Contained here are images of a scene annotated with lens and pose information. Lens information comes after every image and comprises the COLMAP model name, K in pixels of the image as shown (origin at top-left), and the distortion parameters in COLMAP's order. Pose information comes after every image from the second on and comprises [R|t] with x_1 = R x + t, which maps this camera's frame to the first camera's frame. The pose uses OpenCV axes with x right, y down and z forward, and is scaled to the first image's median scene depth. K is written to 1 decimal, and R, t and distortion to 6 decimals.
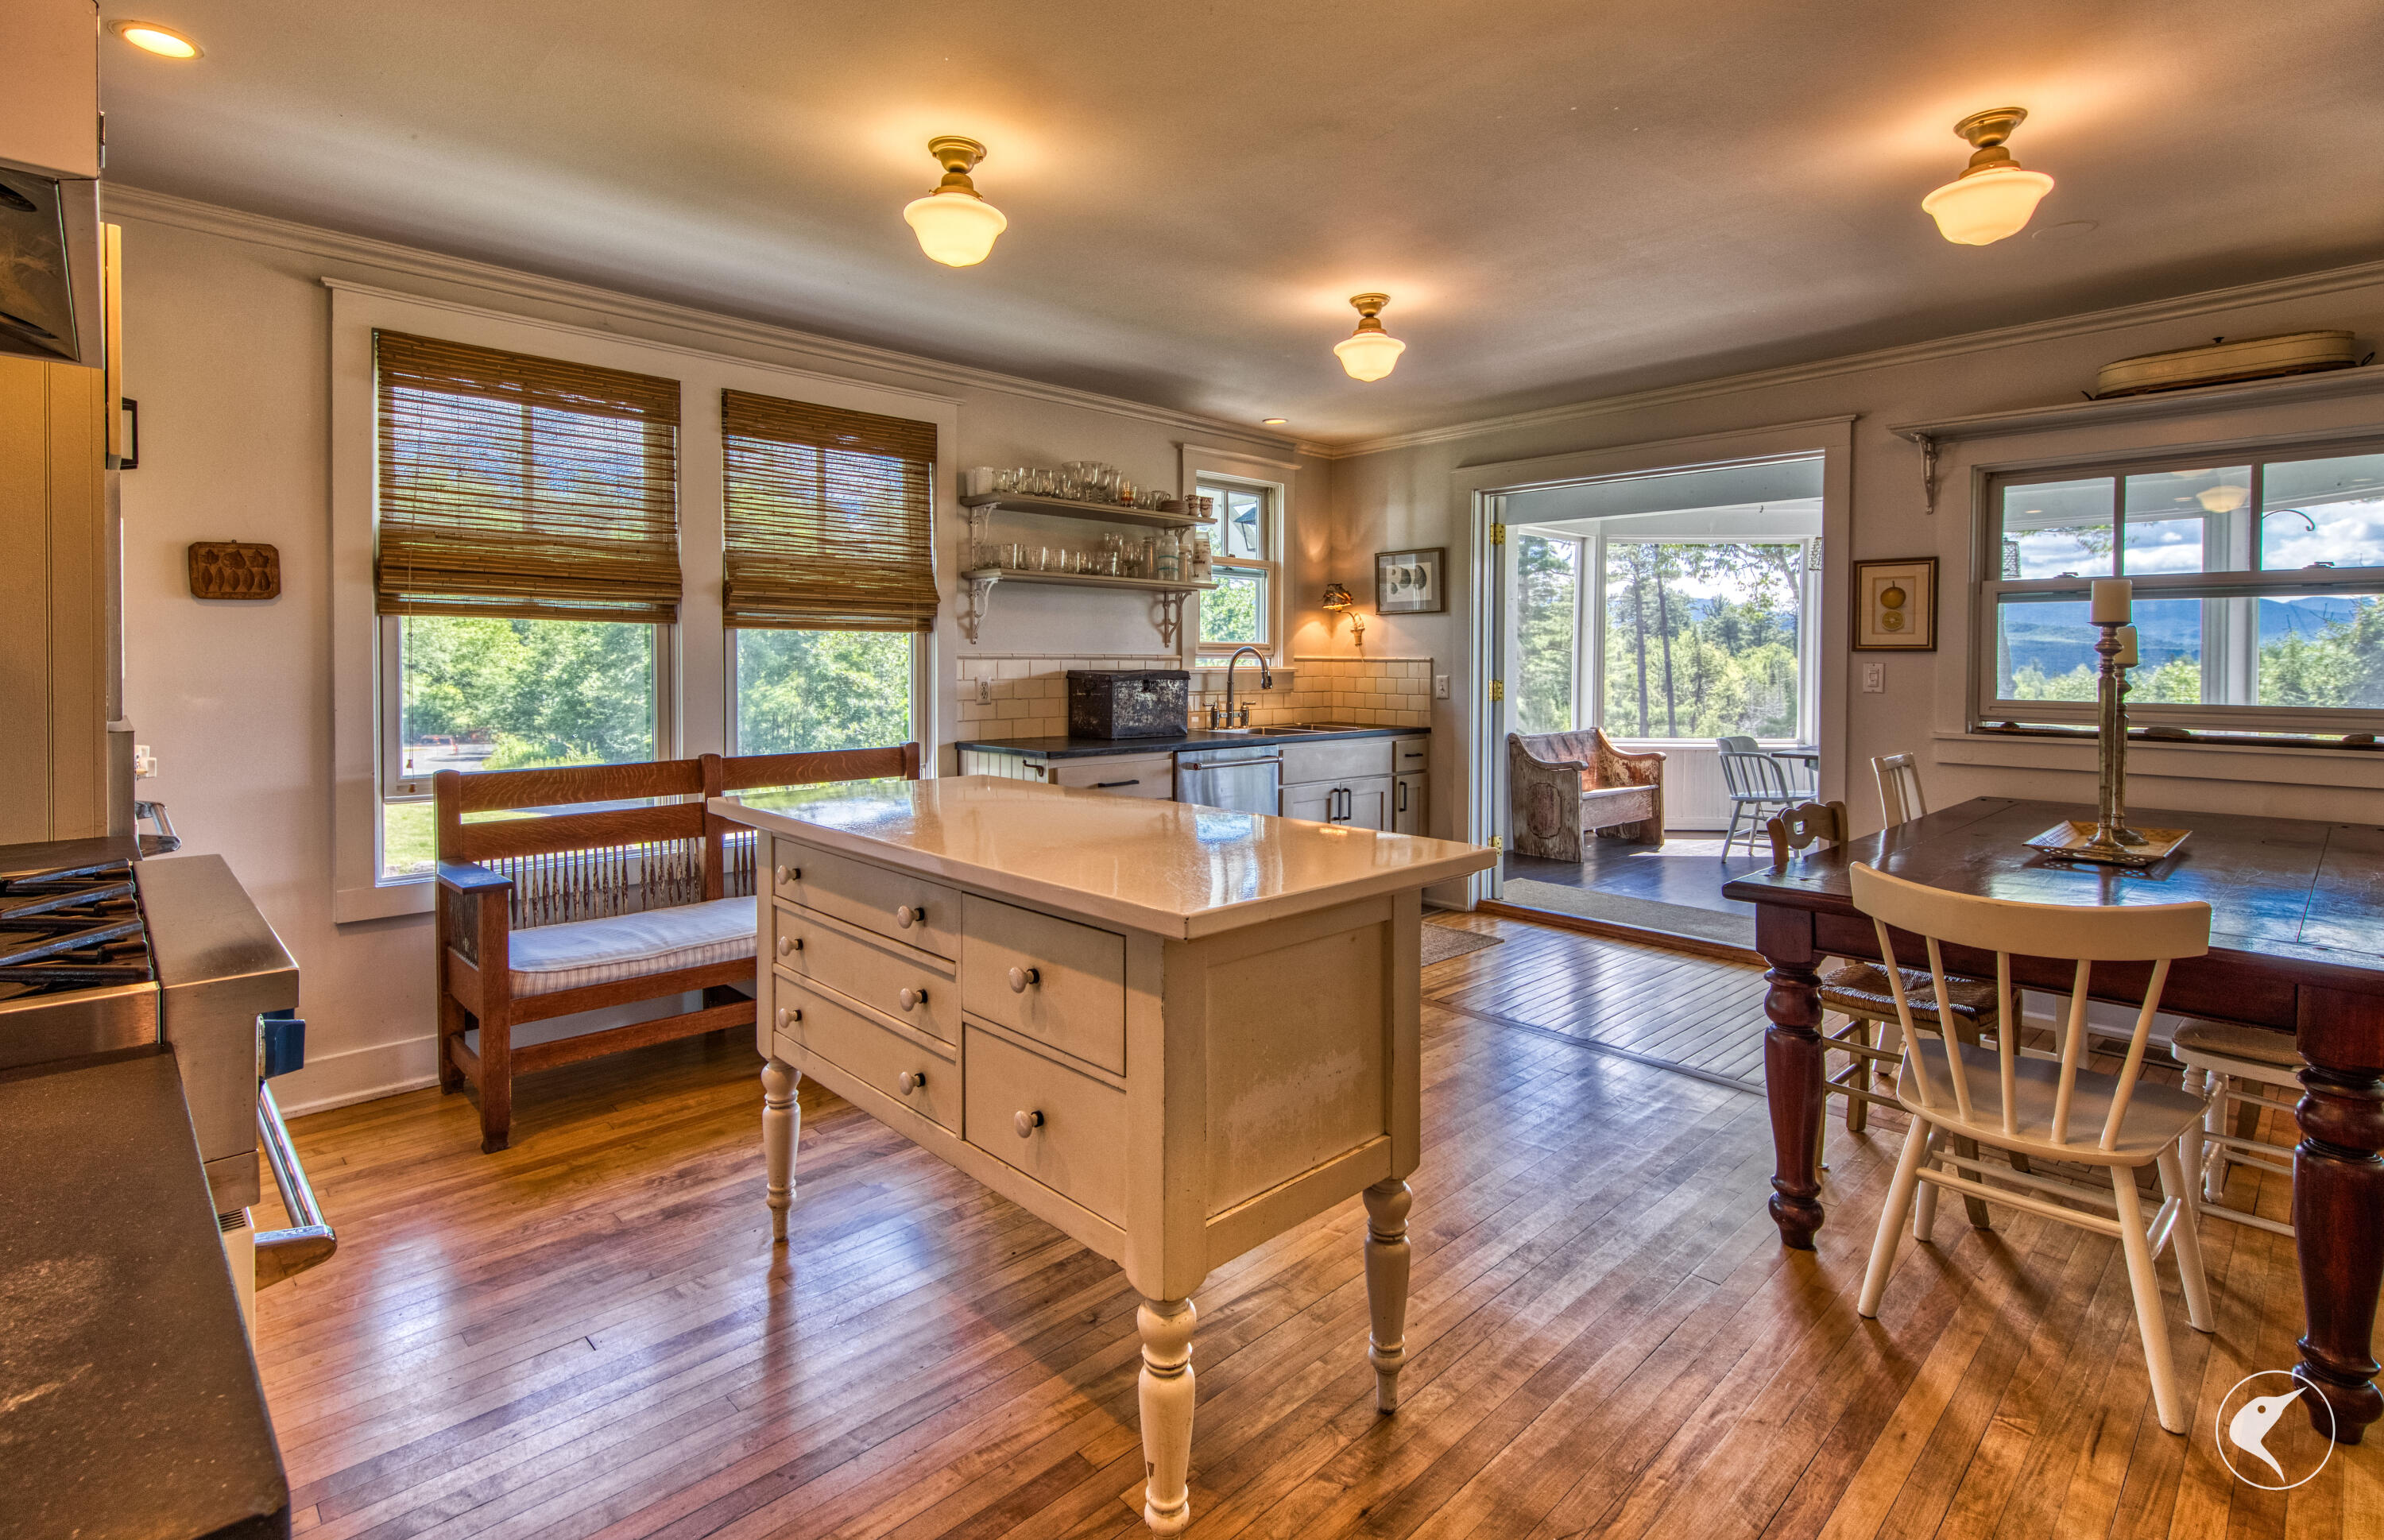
lens RADIAL K [[1117.3, 0, 1196.8], [0, 1117.3, 671.4], [0, 0, 1]] dist [0.023306, -0.000365]
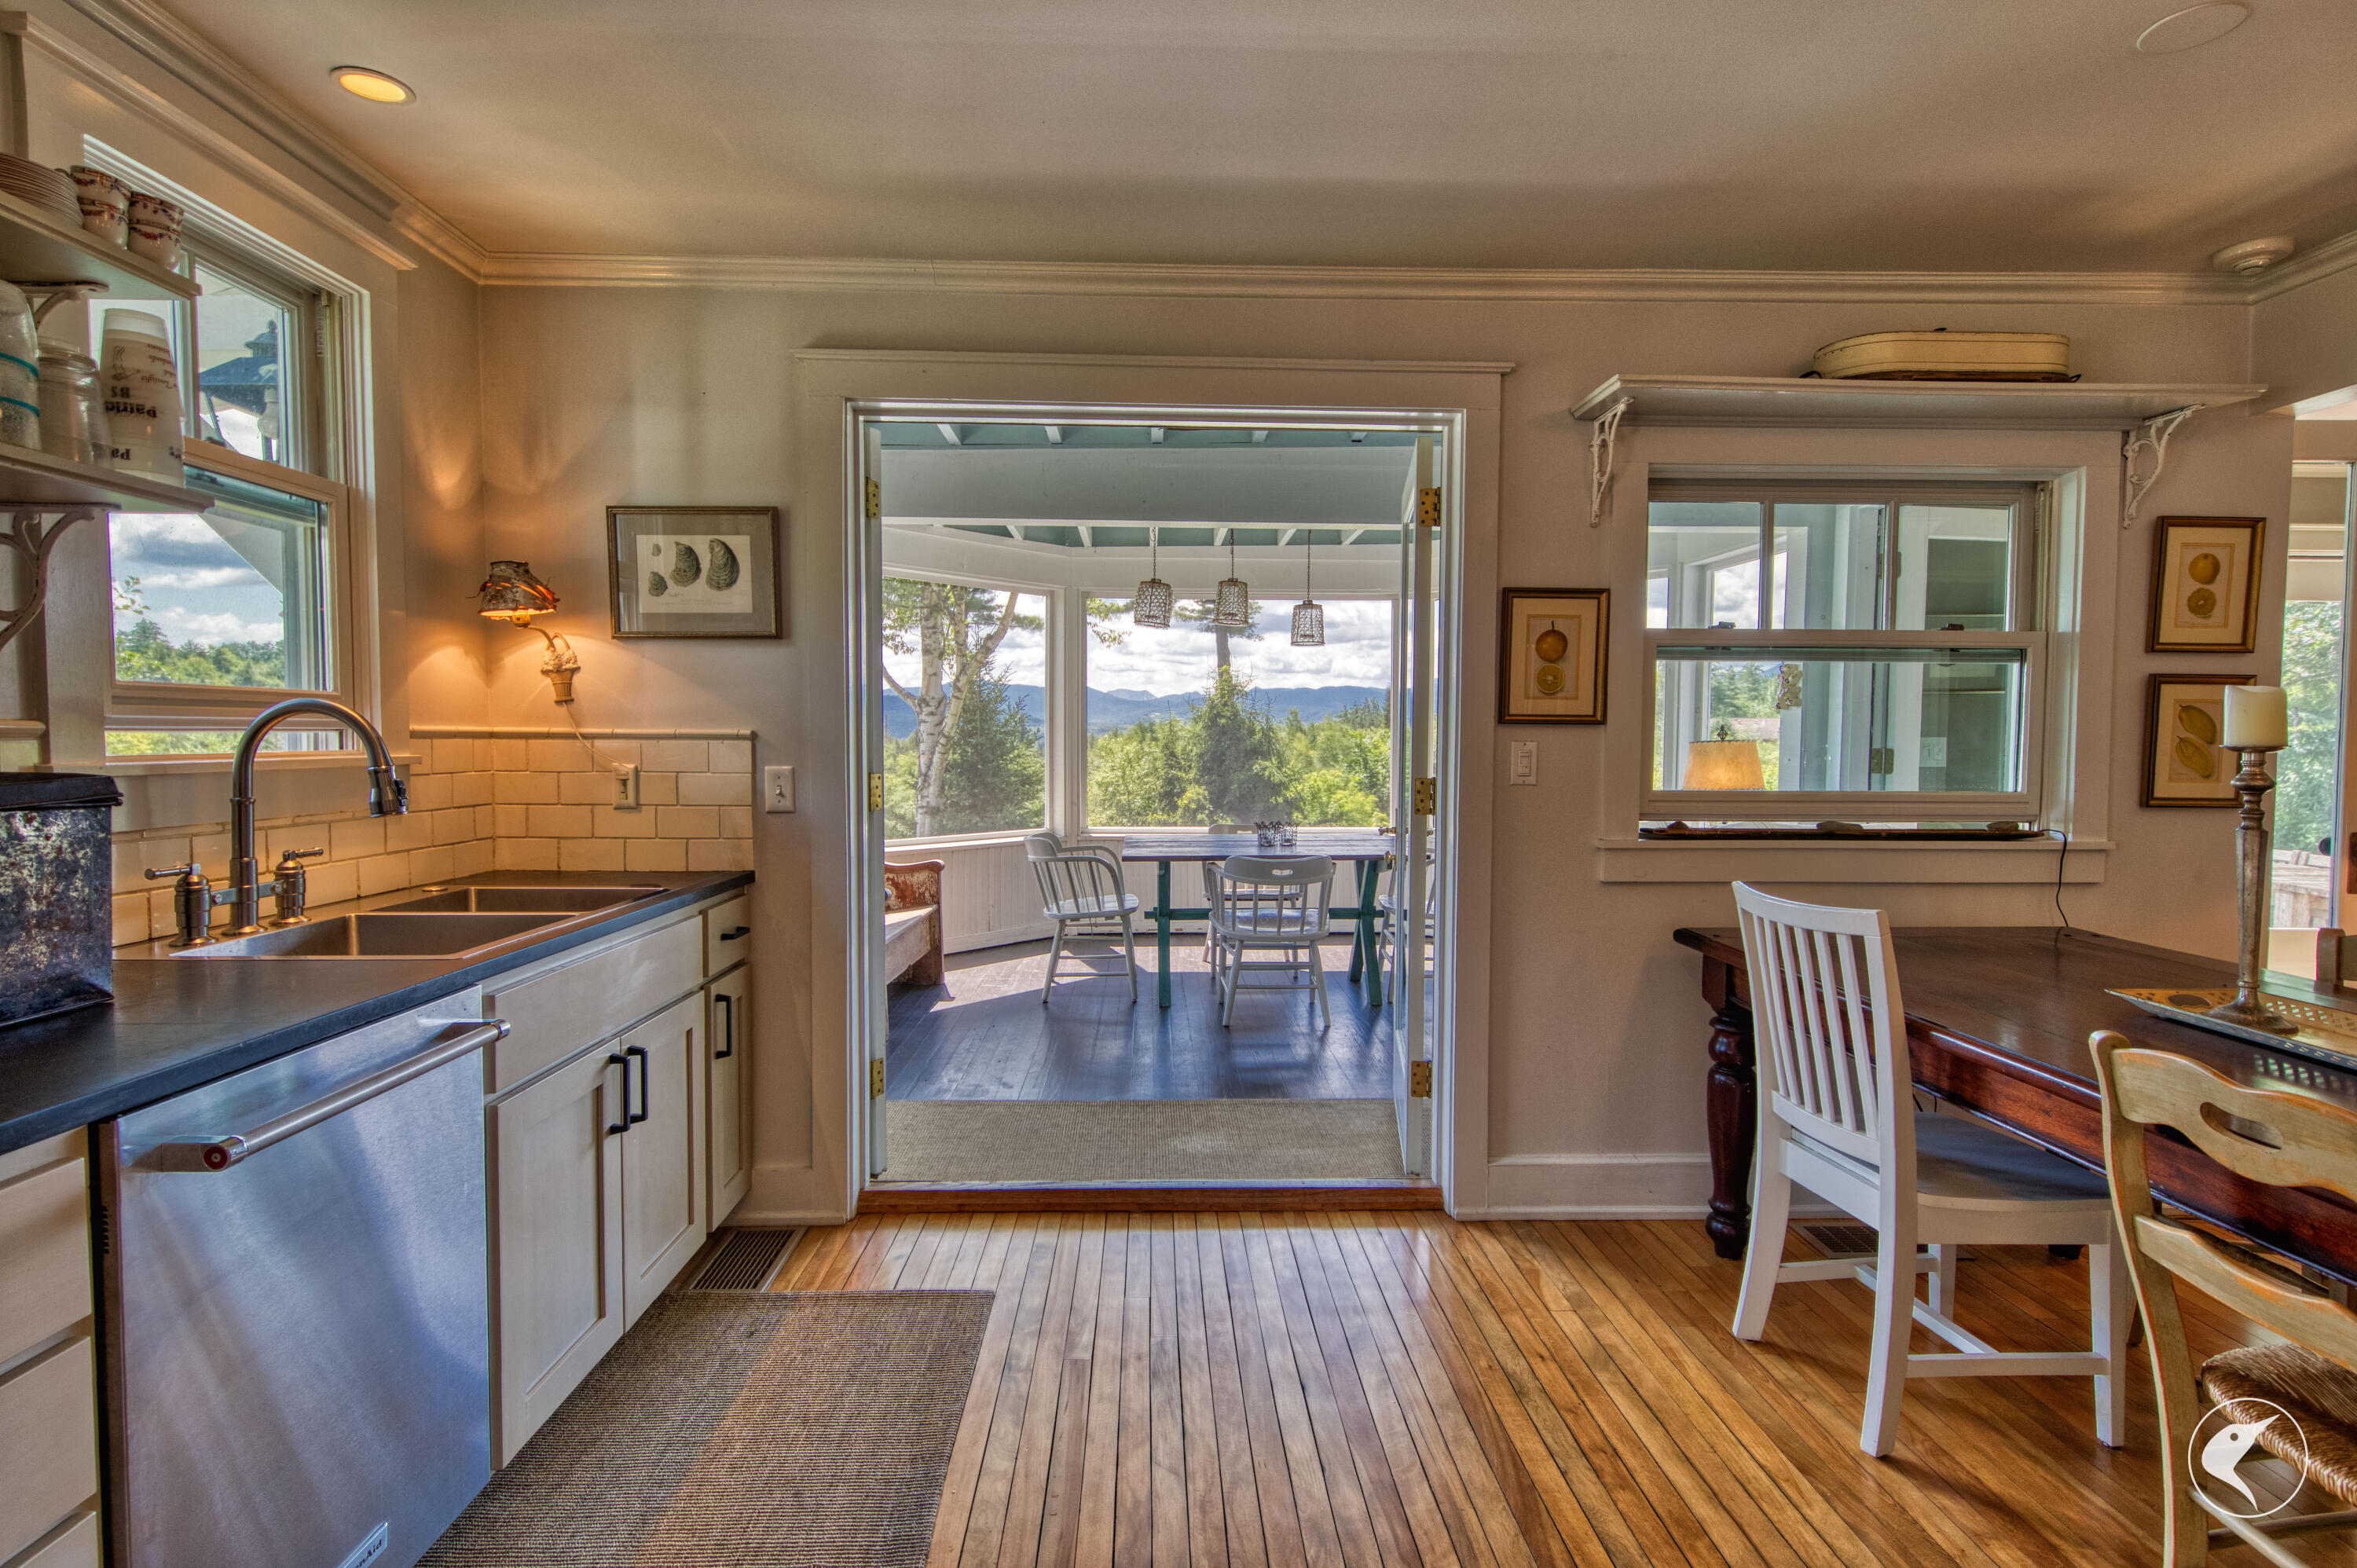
lens RADIAL K [[1126.7, 0, 1178.5], [0, 1126.7, 784.0], [0, 0, 1]] dist [0.000317, -0.000632]
pose [[0.674881, -0.031599, 0.737249, -0.037779], [0.005515, 0.999271, 0.037780, -0.007818], [-0.737906, -0.021431, 0.674563, 0.651049]]
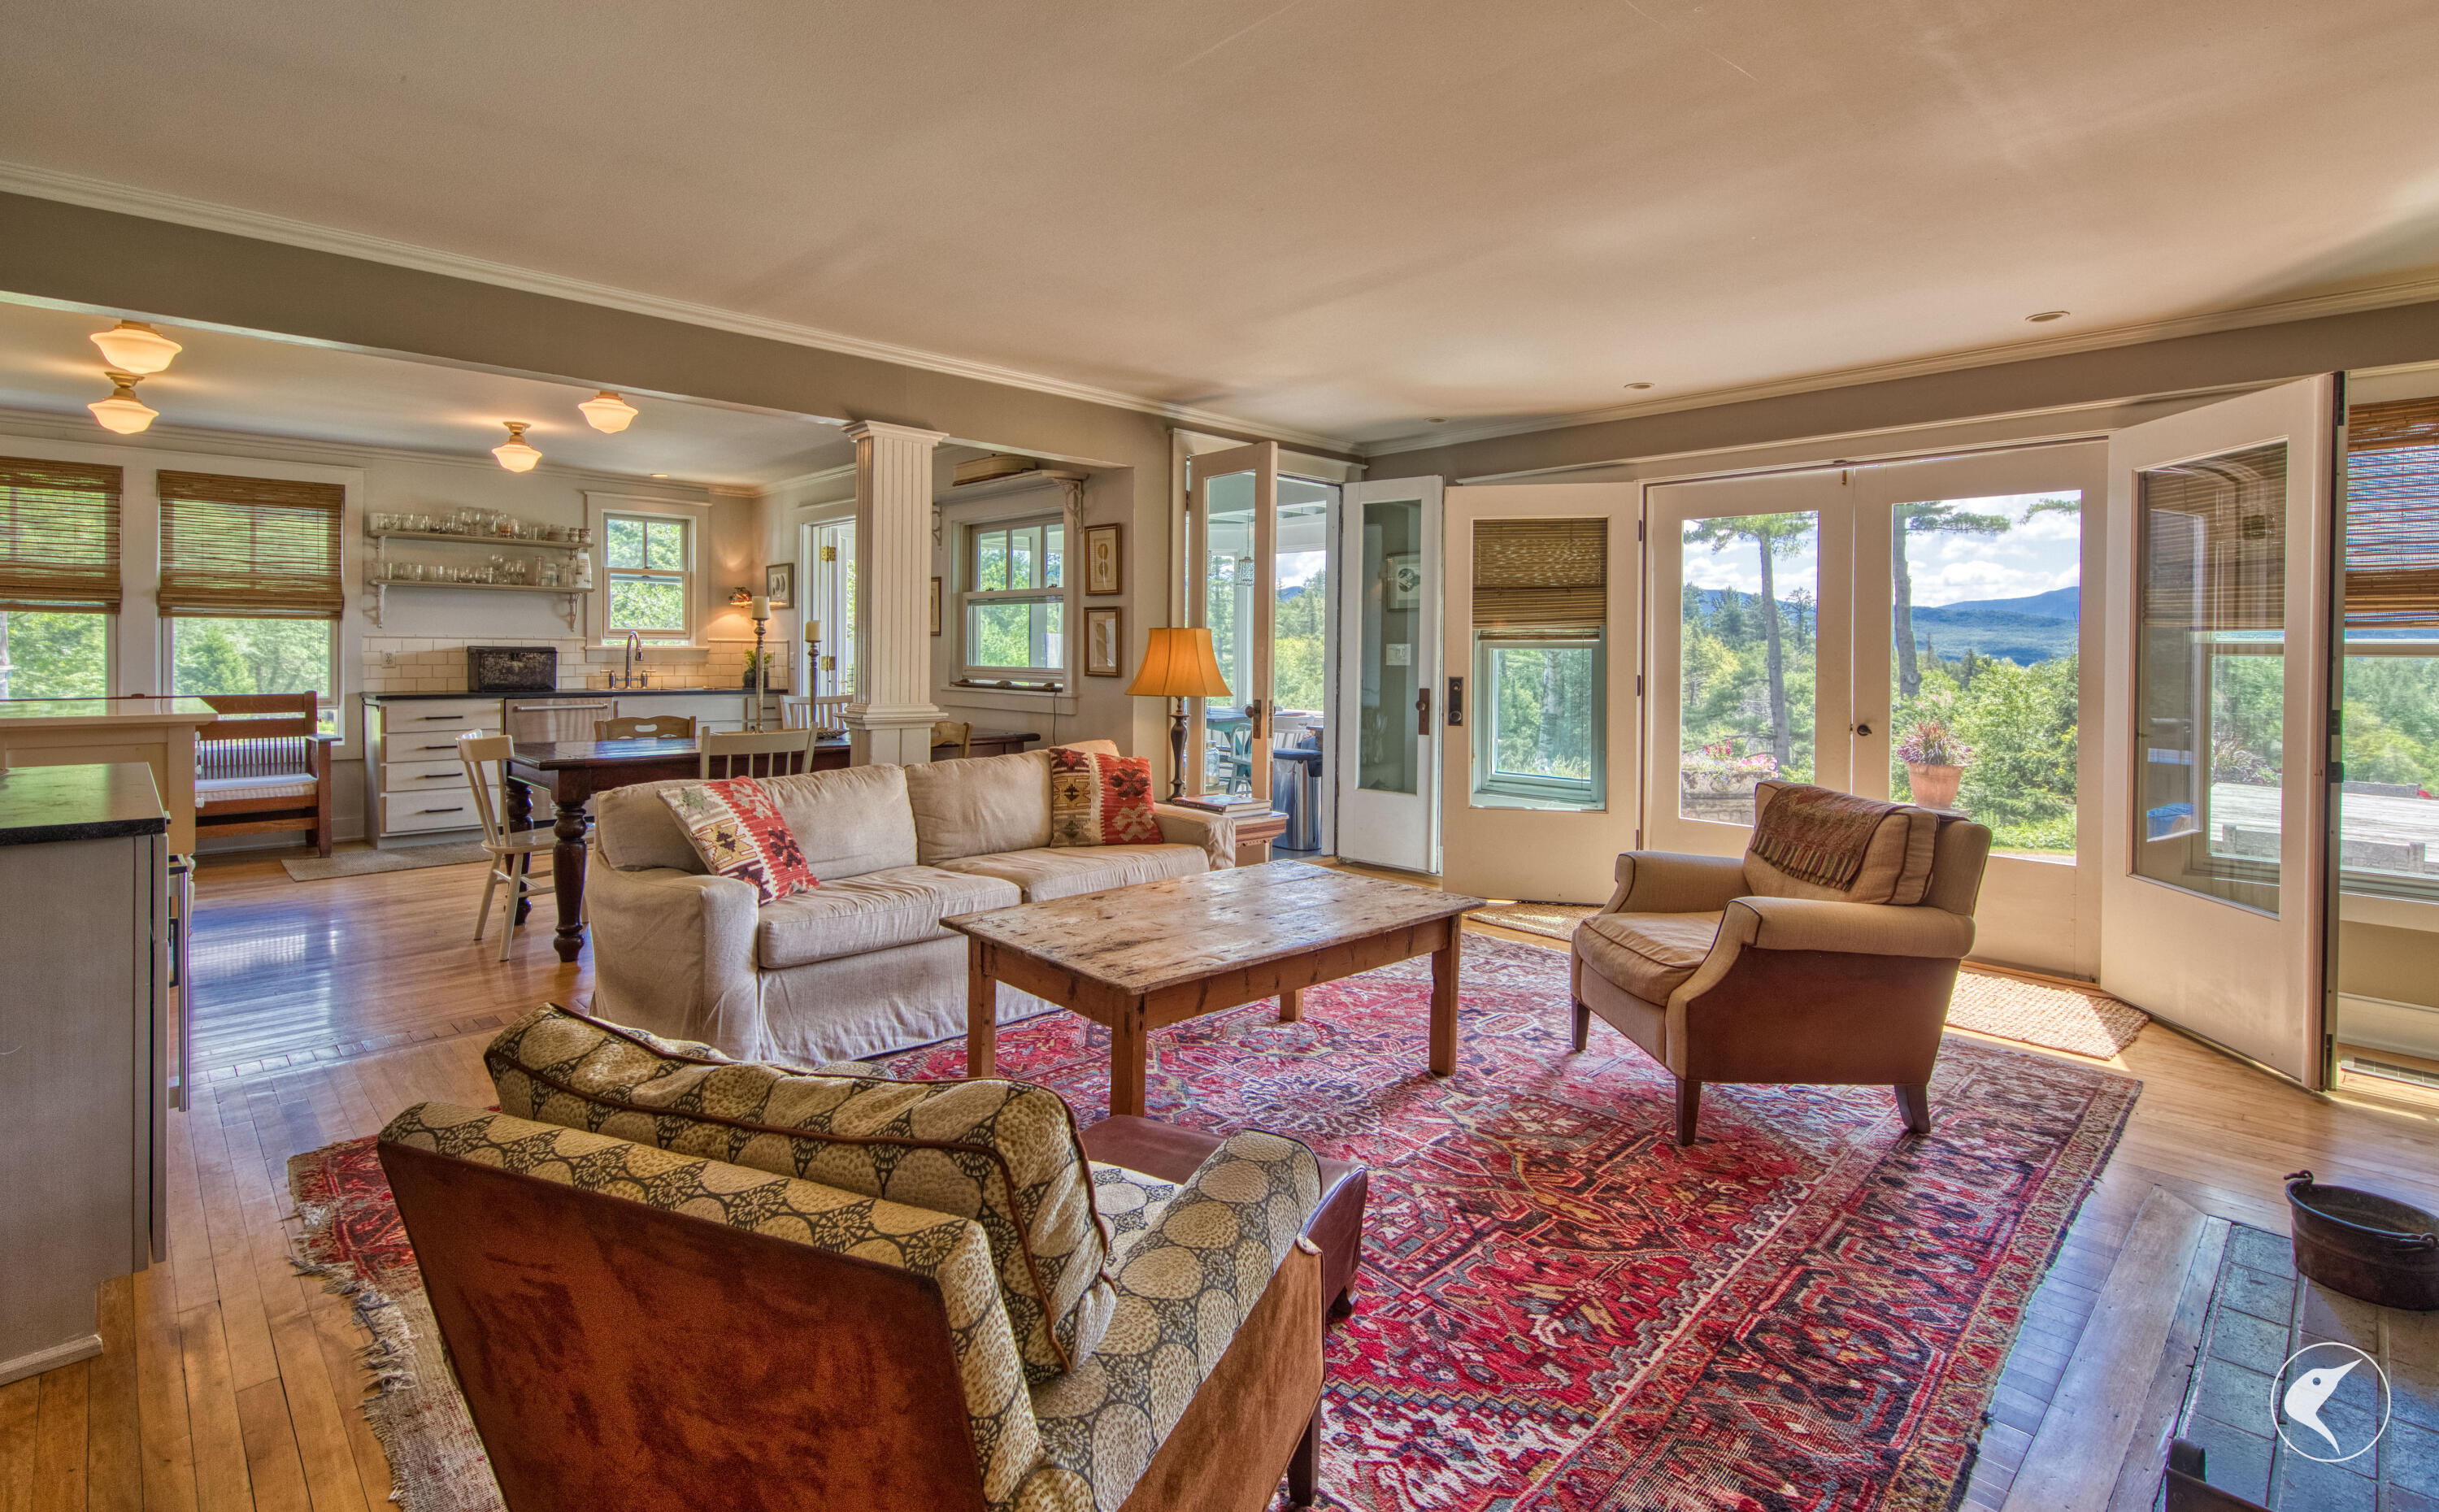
lens RADIAL K [[1130.8, 0, 1243.4], [0, 1130.8, 663.3], [0, 0, 1]] dist [0.002246, -0.006196]
pose [[0.999815, 0.005012, 0.018585, 0.944011], [-0.005028, 0.999987, 0.000777, 0.016417], [-0.018581, -0.000870, 0.999827, -0.558290]]
